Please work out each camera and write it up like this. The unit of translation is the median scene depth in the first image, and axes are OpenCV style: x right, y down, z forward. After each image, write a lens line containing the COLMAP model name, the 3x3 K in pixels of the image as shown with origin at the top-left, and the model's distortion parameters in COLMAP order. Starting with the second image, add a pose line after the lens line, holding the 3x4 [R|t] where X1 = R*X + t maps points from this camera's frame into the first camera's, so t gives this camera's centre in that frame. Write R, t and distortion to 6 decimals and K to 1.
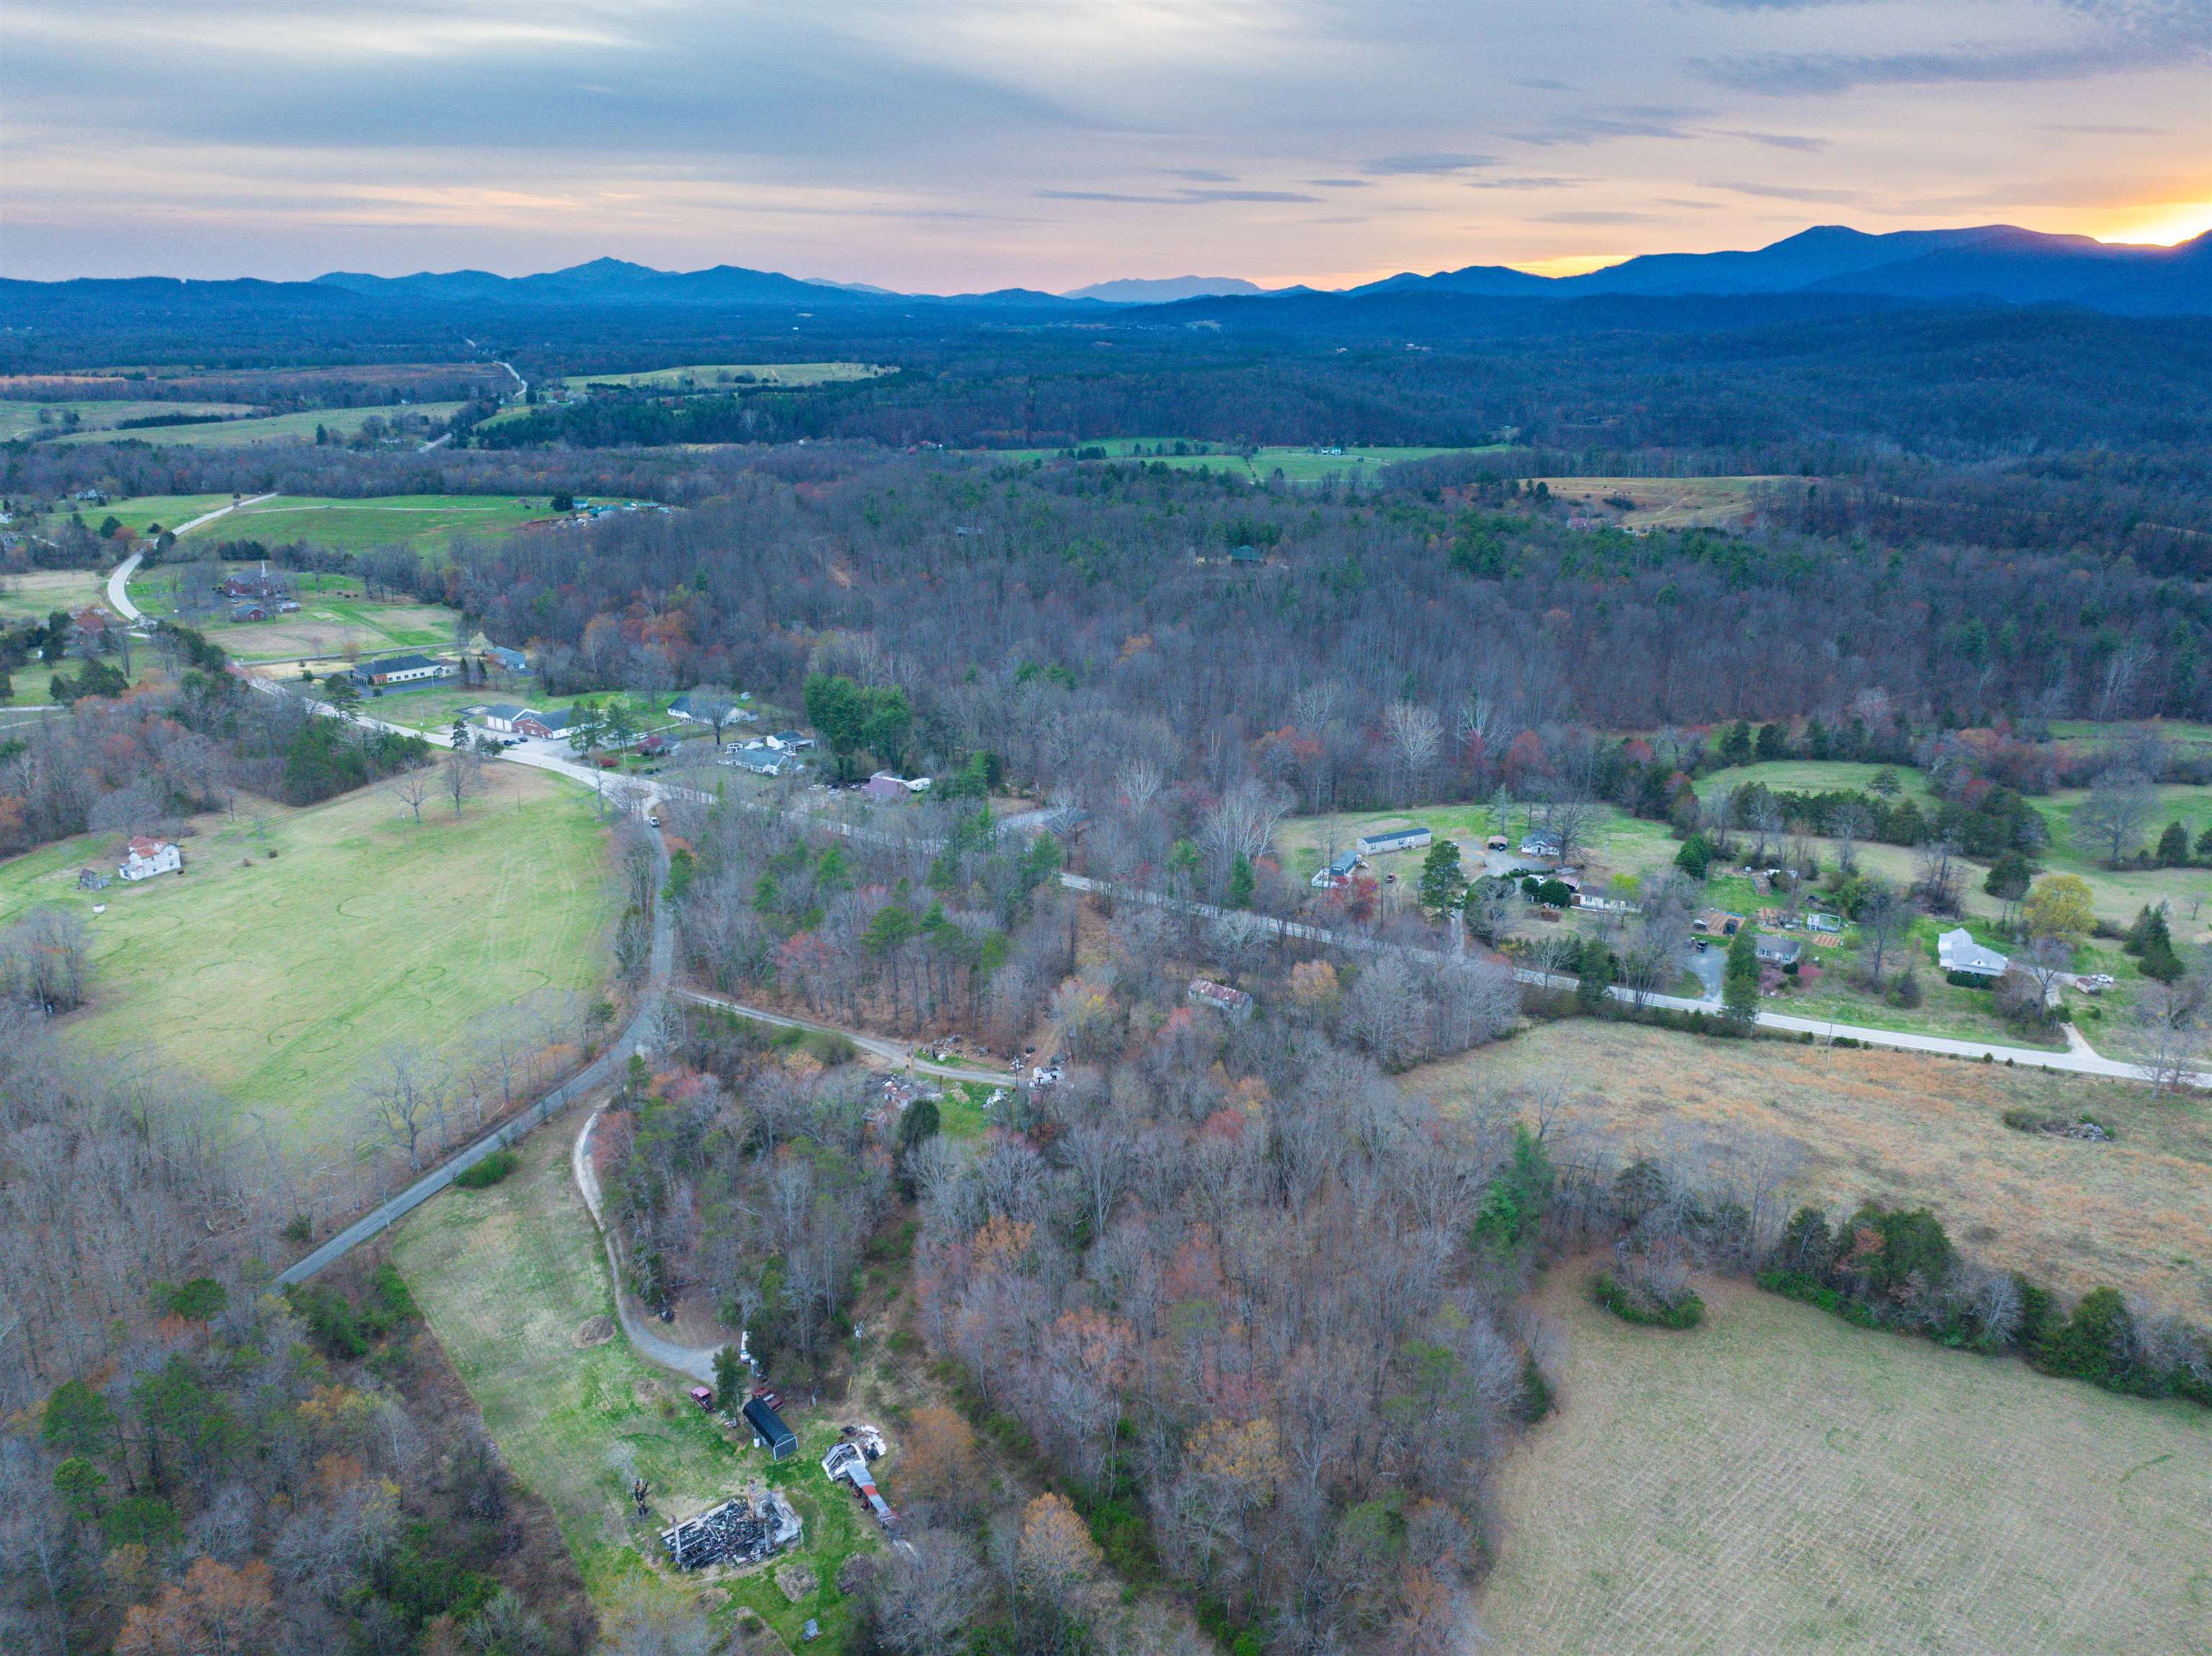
lens RADIAL K [[1595.0, 0, 1107.6], [0, 1595.0, 870.0], [0, 0, 1]] dist [-0.036468, -0.002999]
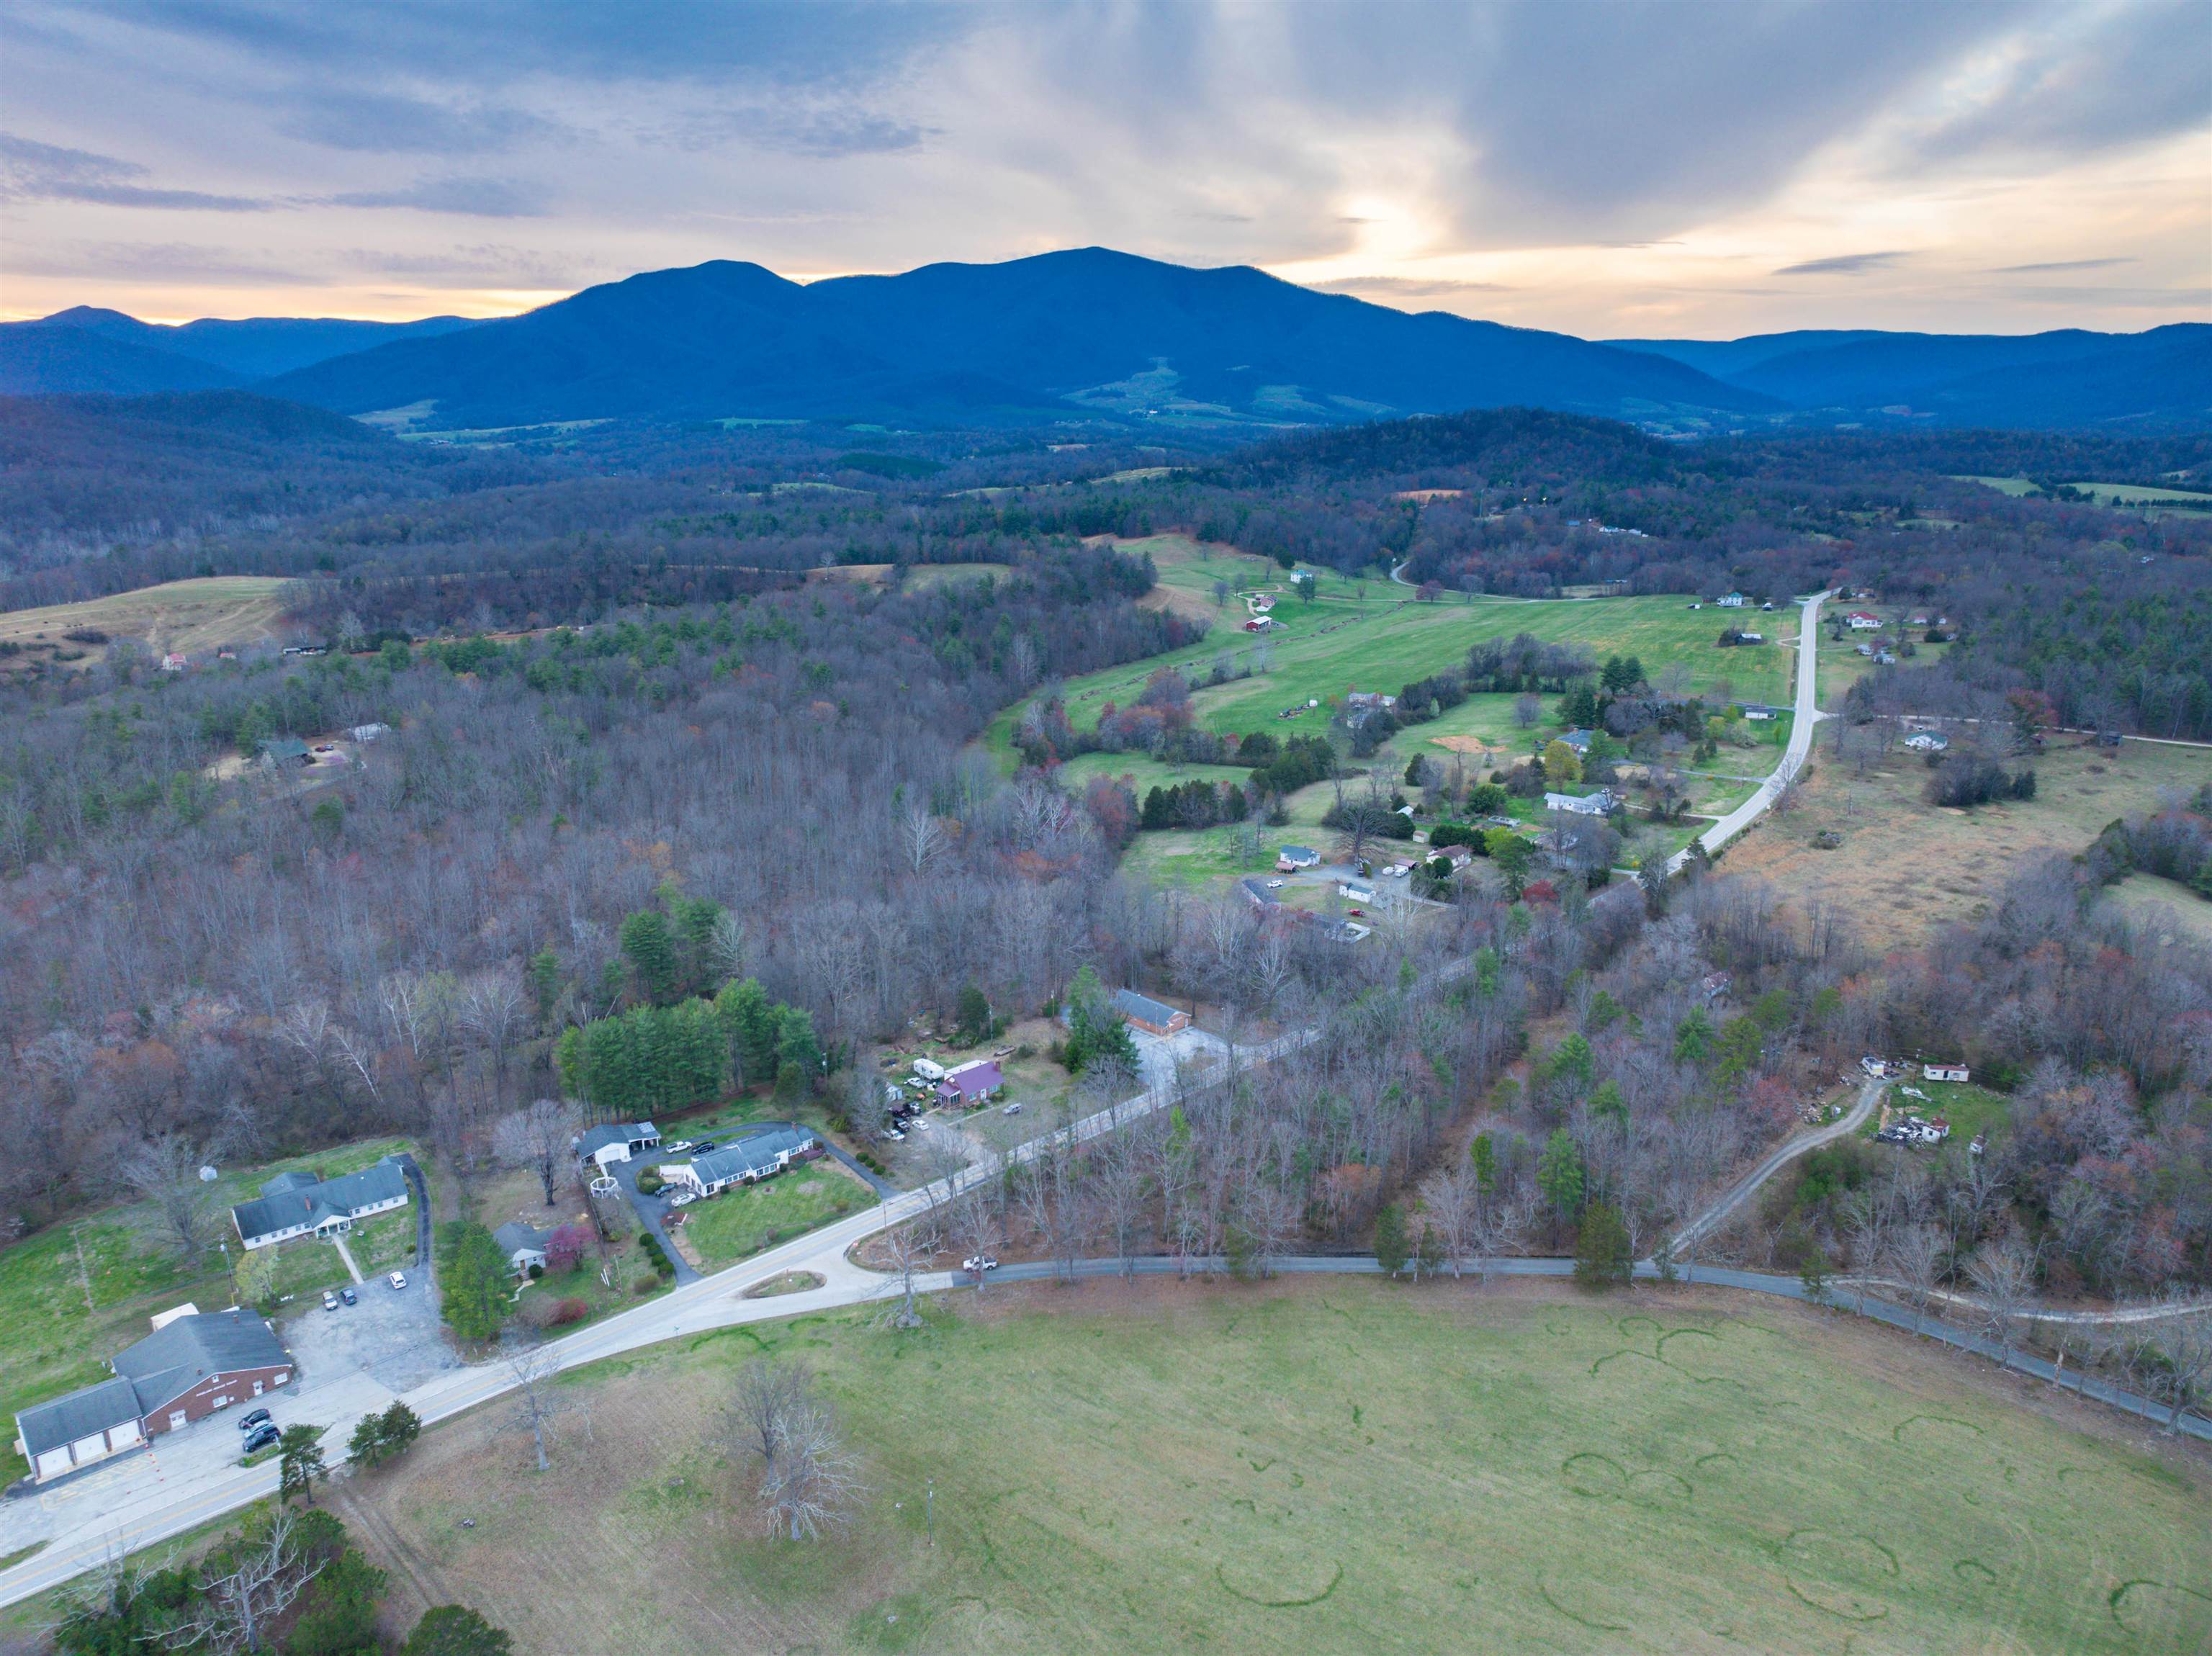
lens RADIAL K [[1549.5, 0, 1122.3], [0, 1549.5, 816.2], [0, 0, 1]] dist [-0.018360, -0.044623]
pose [[0.272269, -0.271841, 0.923023, -0.200176], [0.333553, 0.926448, 0.174460, -0.071465], [-0.902559, 0.260377, 0.342917, 0.182277]]
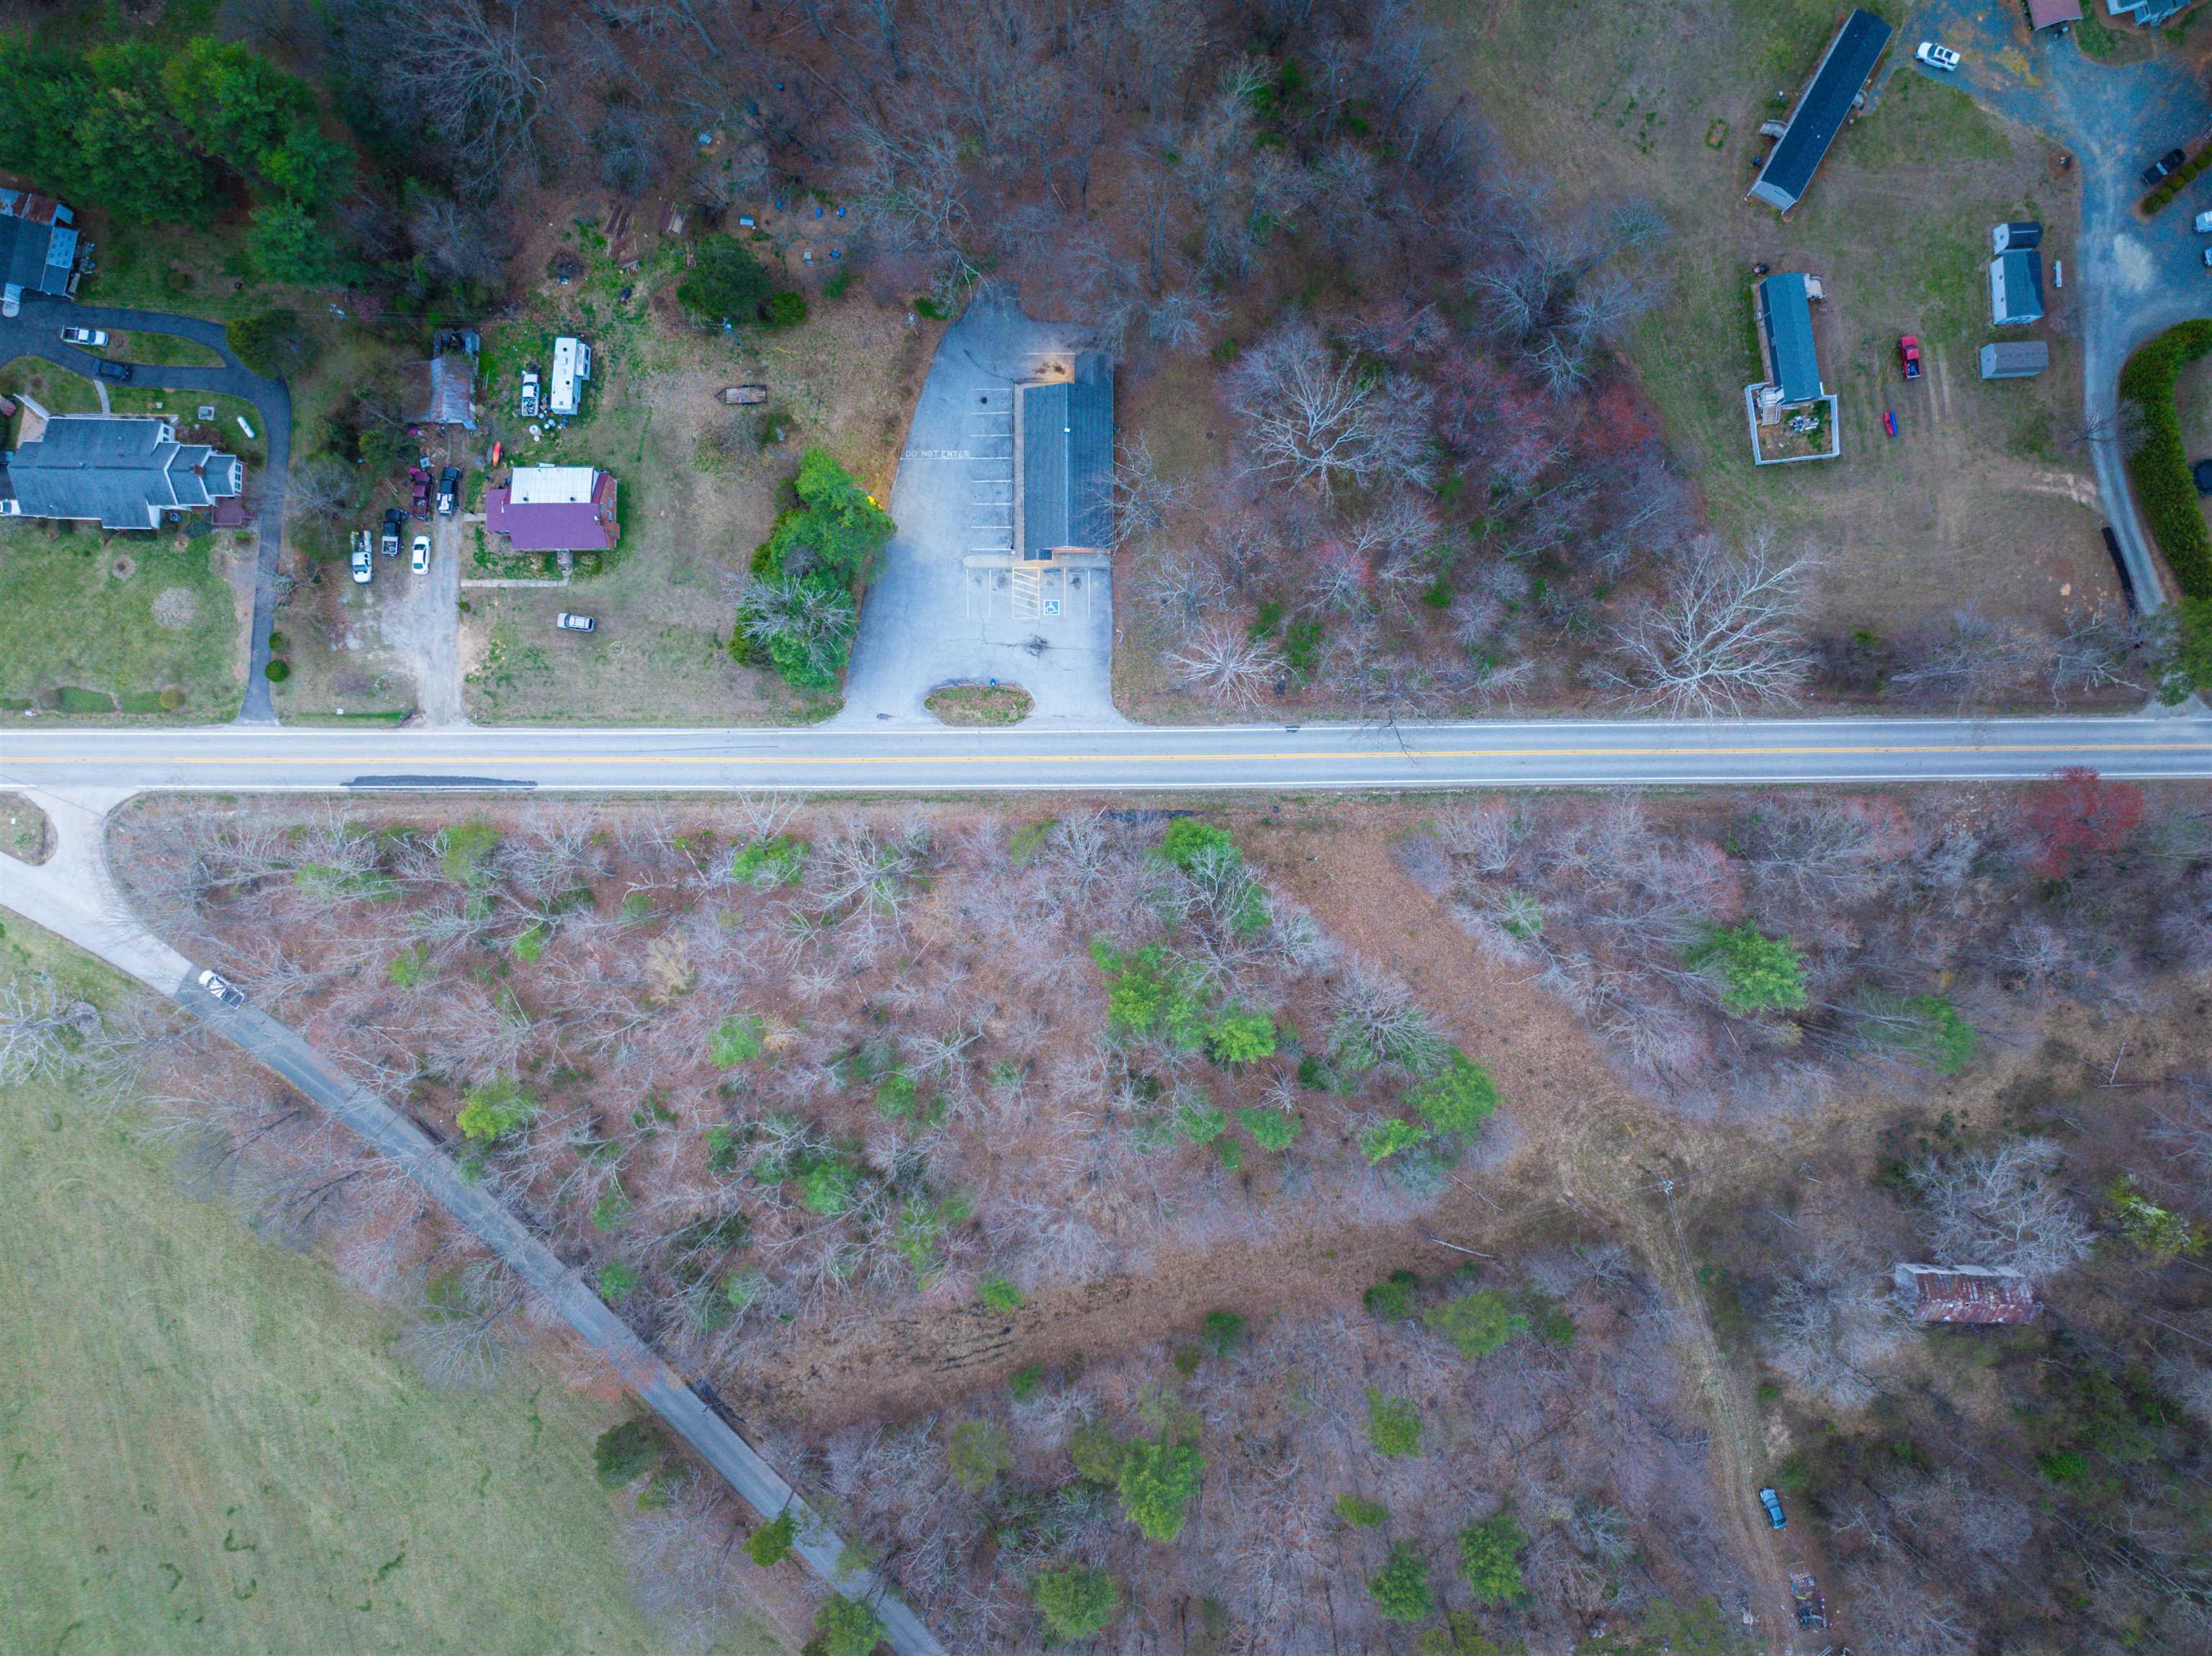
lens RADIAL K [[1546.2, 0, 1099.2], [0, 1546.2, 838.0], [0, 0, 1]] dist [-0.040907, 0.010305]
pose [[0.855792, -0.516575, -0.027751, -0.015895], [0.199480, 0.280024, 0.939039, -0.094761], [-0.477313, -0.809158, 0.342689, 0.204858]]
